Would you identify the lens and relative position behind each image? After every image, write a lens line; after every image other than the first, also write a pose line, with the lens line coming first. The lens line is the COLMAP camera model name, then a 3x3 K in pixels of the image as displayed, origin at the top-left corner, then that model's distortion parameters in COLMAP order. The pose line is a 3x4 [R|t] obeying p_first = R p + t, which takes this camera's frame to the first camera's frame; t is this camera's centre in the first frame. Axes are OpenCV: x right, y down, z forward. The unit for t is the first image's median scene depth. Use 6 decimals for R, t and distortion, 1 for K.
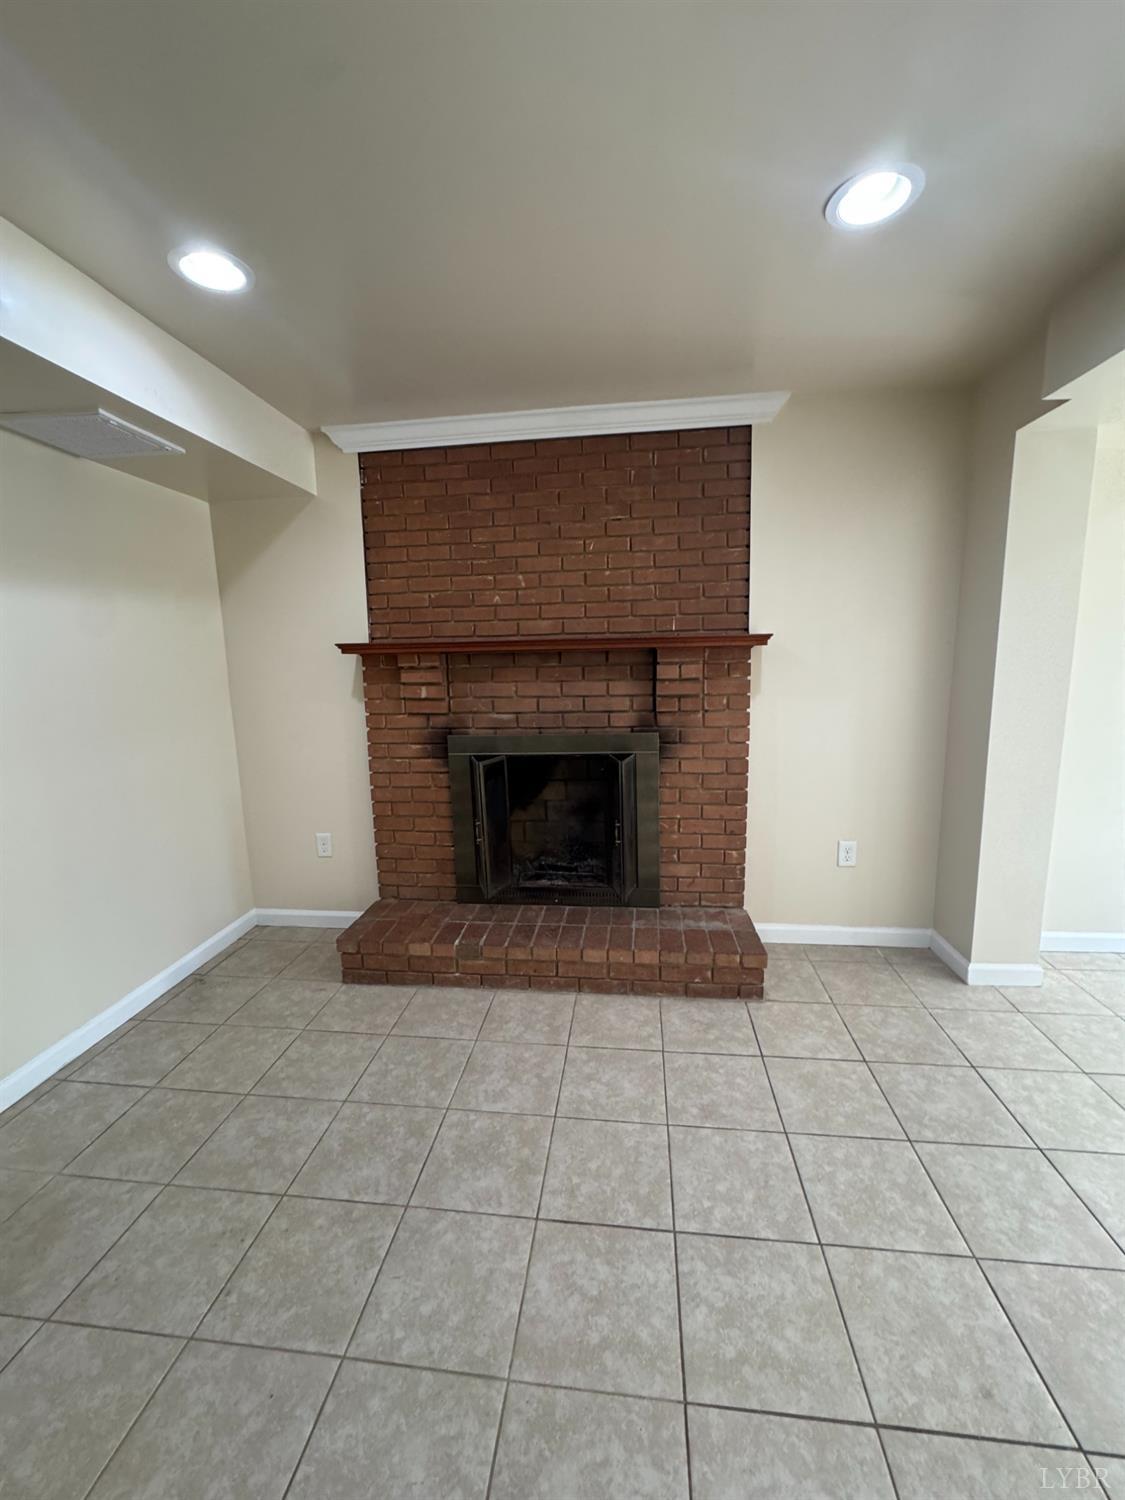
lens RADIAL K [[599.3, 0, 565.0], [0, 599.3, 752.0], [0, 0, 1]] dist [-0.006299, 0.000689]
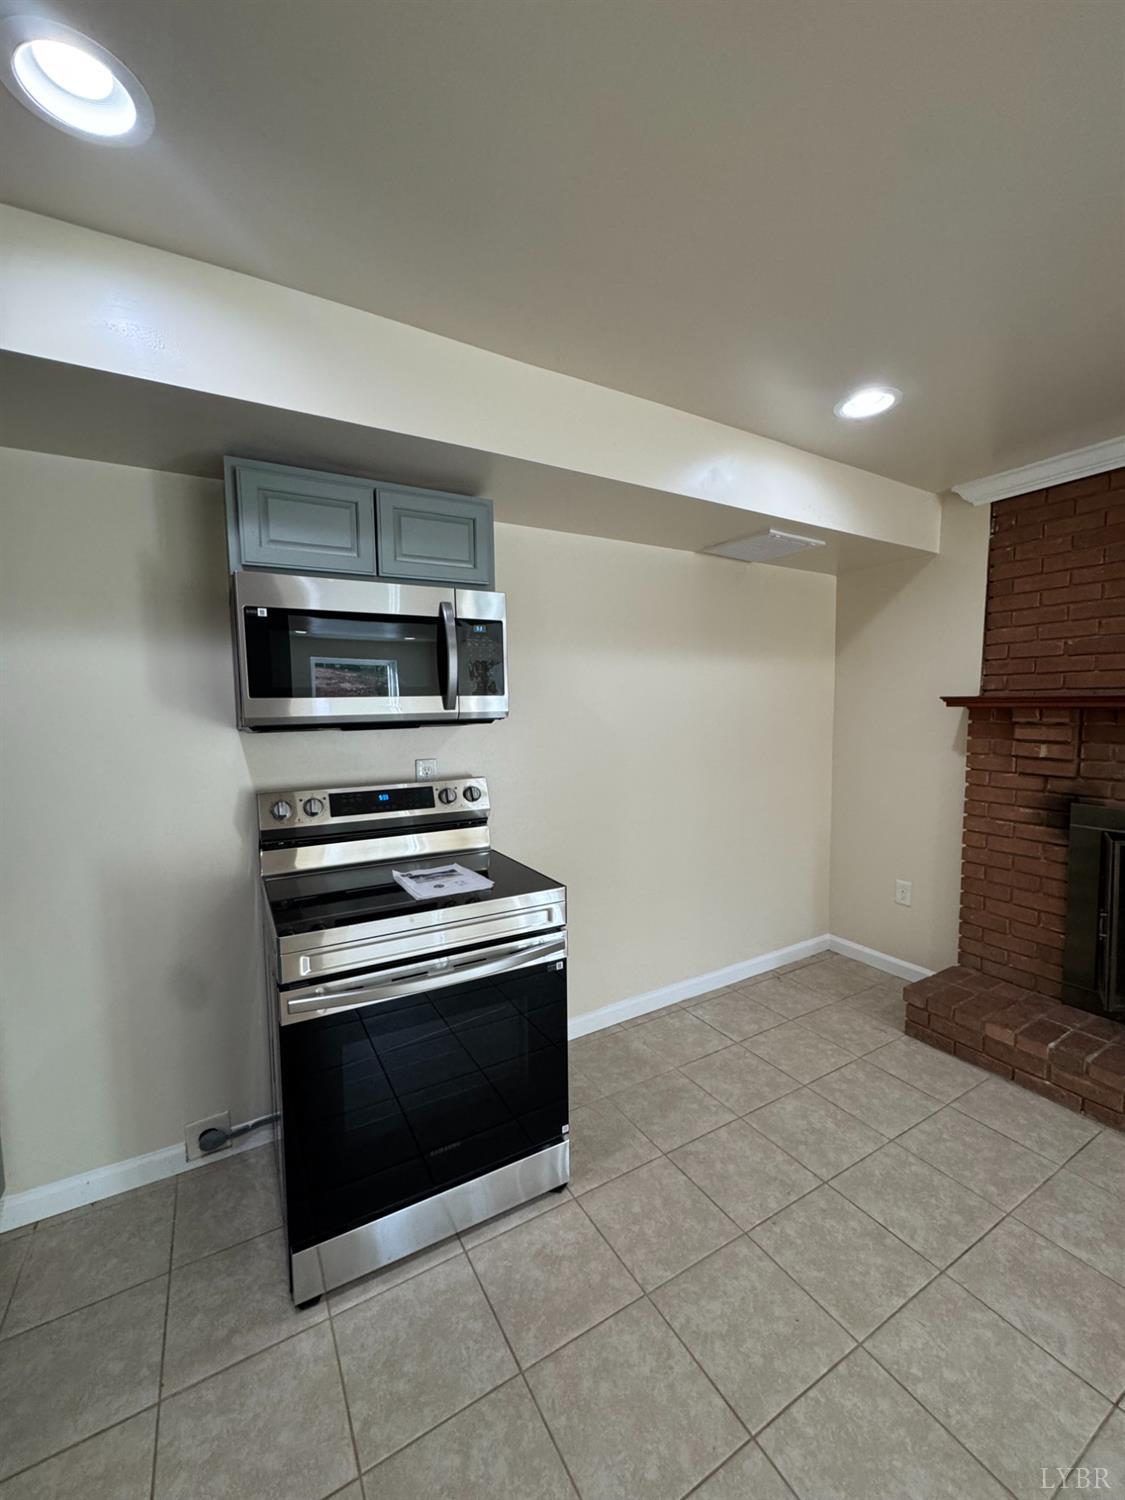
lens RADIAL K [[599.3, 0, 561.9], [0, 599.3, 753.6], [0, 0, 1]] dist [-0.006299, 0.000689]
pose [[0.600629, 0.078334, -0.795681, 0.043663], [-0.129785, 0.991542, -0.000353, -0.003227], [0.788924, 0.103480, 0.605716, -0.108458]]
